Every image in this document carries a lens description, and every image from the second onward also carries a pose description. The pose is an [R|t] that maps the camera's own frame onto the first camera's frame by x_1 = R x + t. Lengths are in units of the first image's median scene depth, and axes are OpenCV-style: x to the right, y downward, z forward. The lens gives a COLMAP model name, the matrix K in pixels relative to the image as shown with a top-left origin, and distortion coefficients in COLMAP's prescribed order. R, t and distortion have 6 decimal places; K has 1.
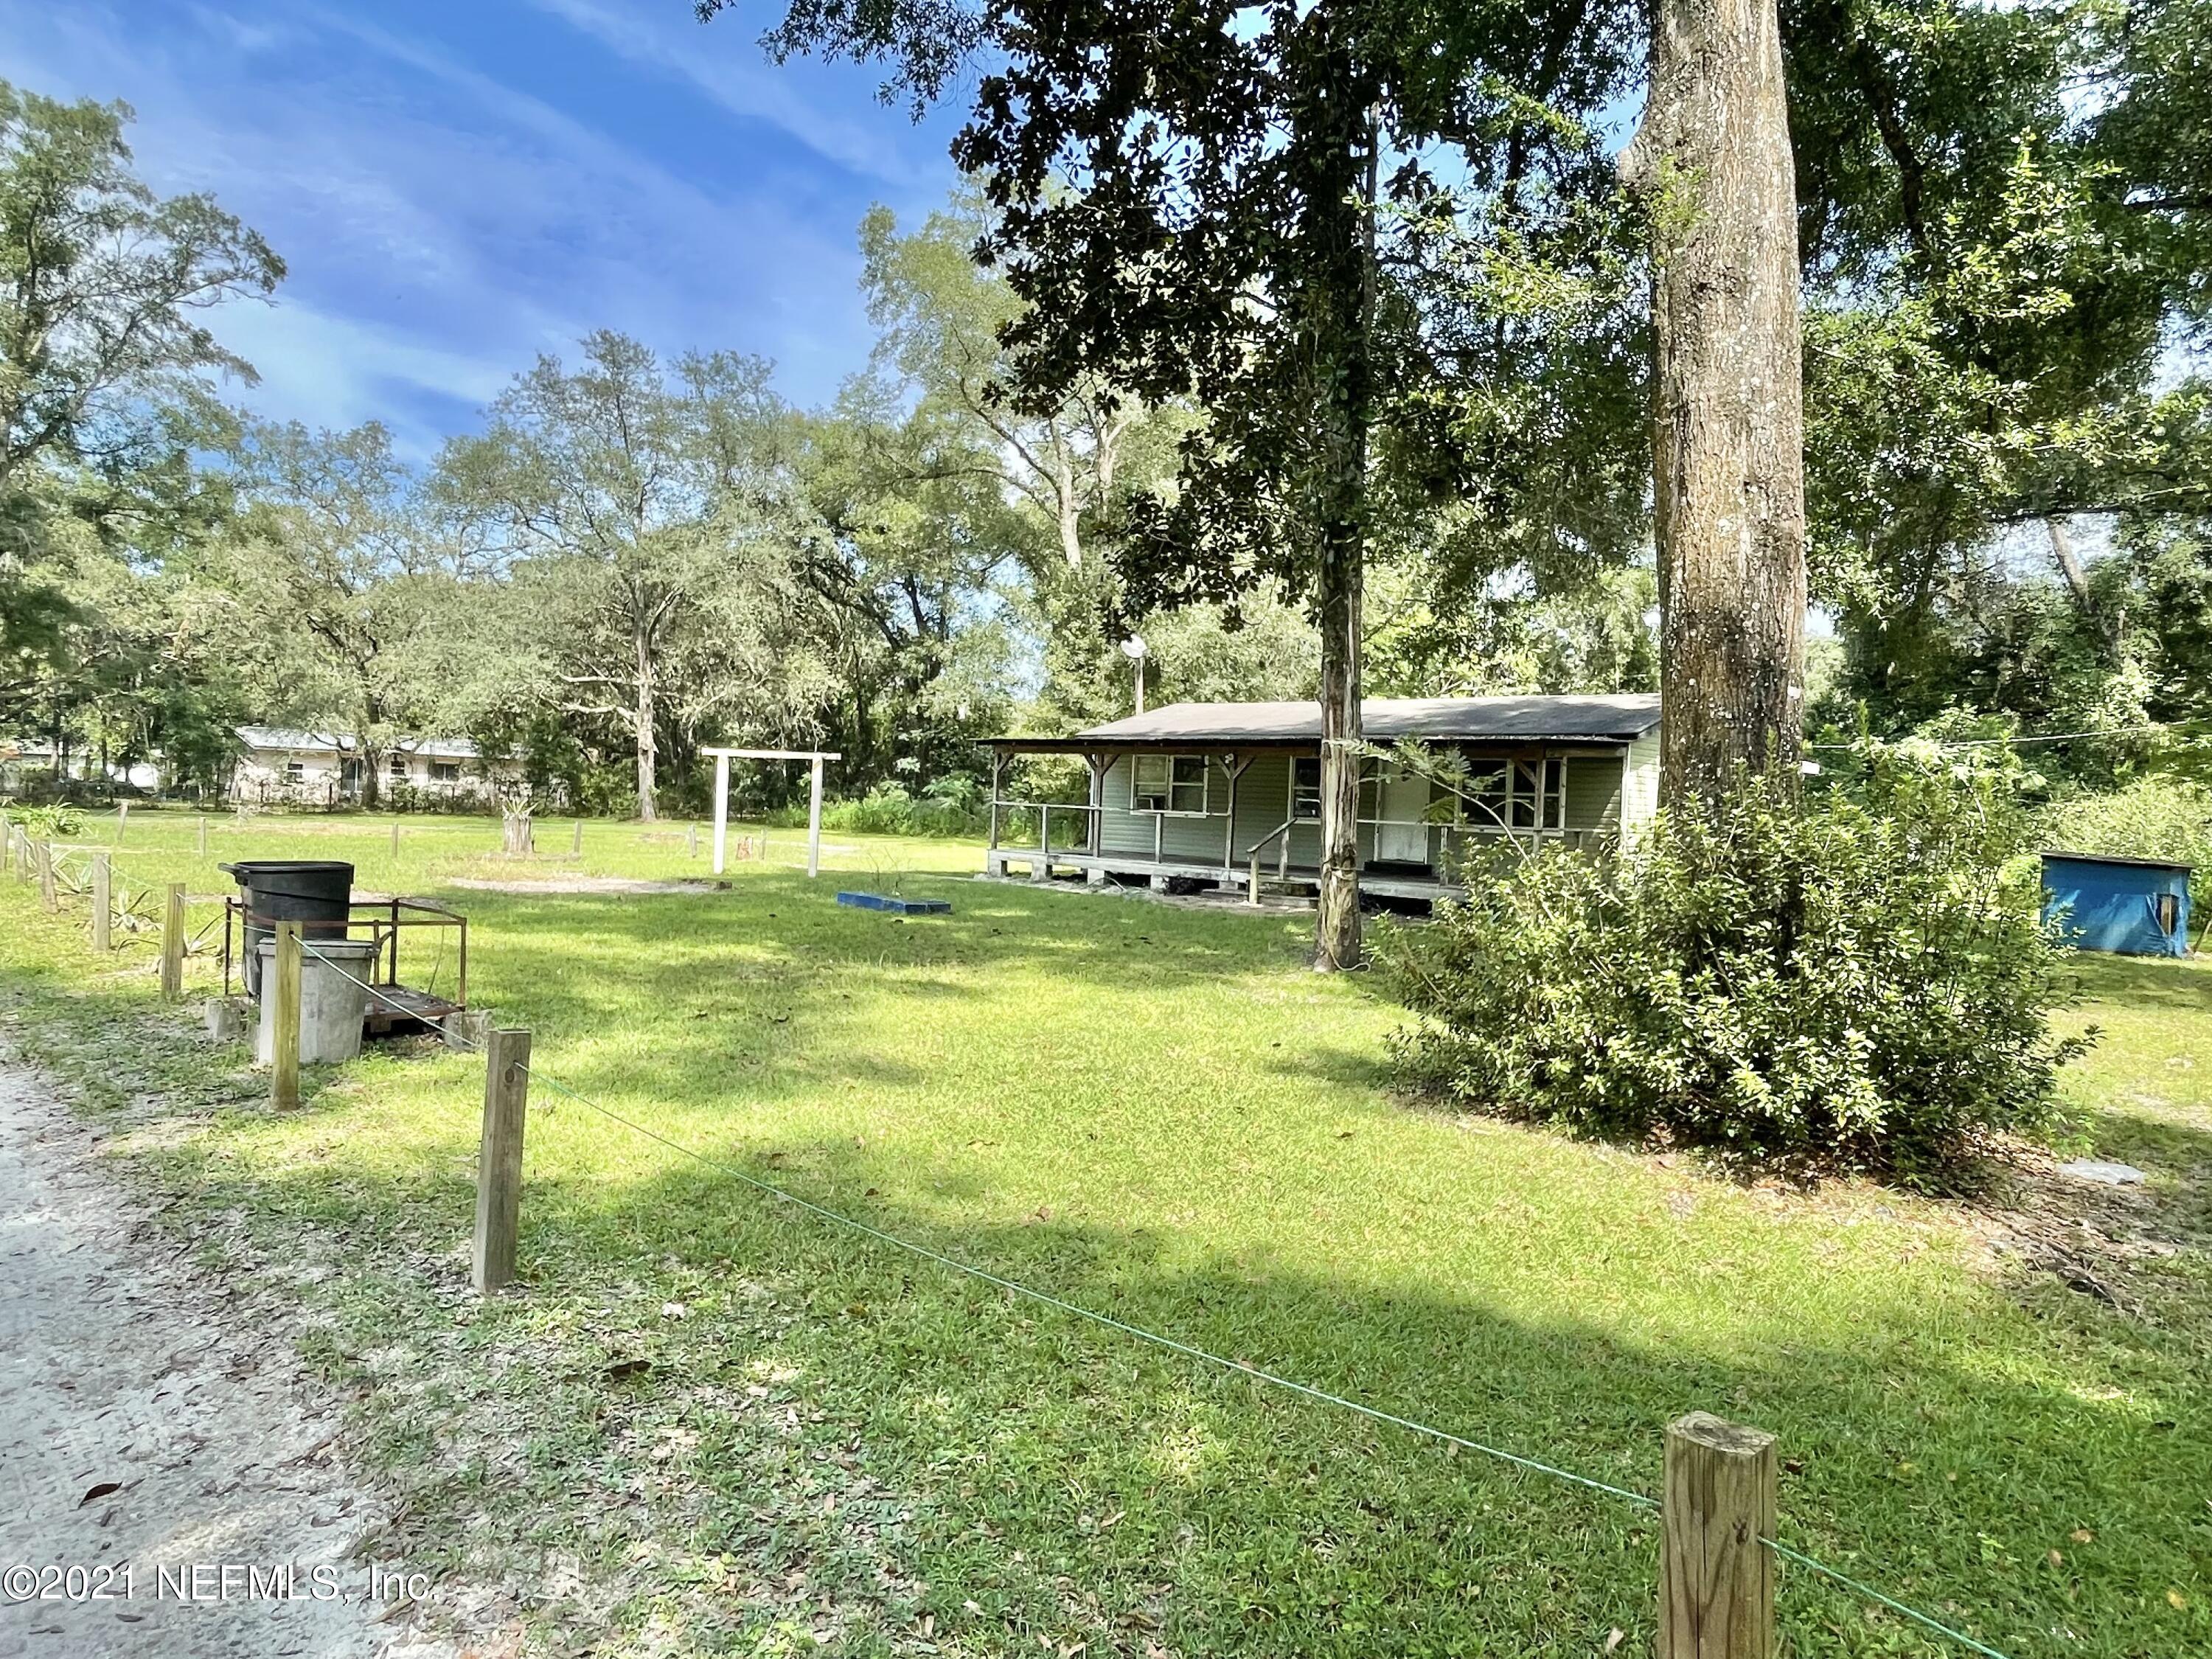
lens RADIAL K [[1278.8, 0, 1106.0], [0, 1278.8, 829.5], [0, 0, 1]] dist [-0.000180, -0.000058]
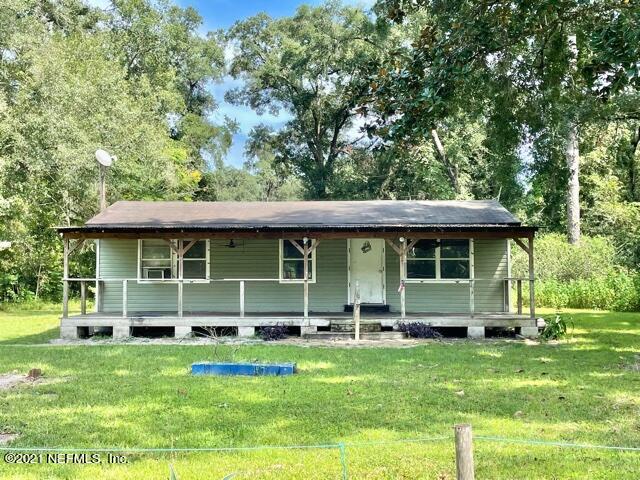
lens RADIAL K [[798.5, 0, 320.0], [0, 798.5, 240.0], [0, 0, 1]] dist [0.073040, -0.030913]
pose [[0.758083, -0.014660, 0.651993, -0.459185], [0.048190, 0.998273, -0.033585, -0.024151], [-0.650375, 0.056880, 0.757481, 0.292464]]
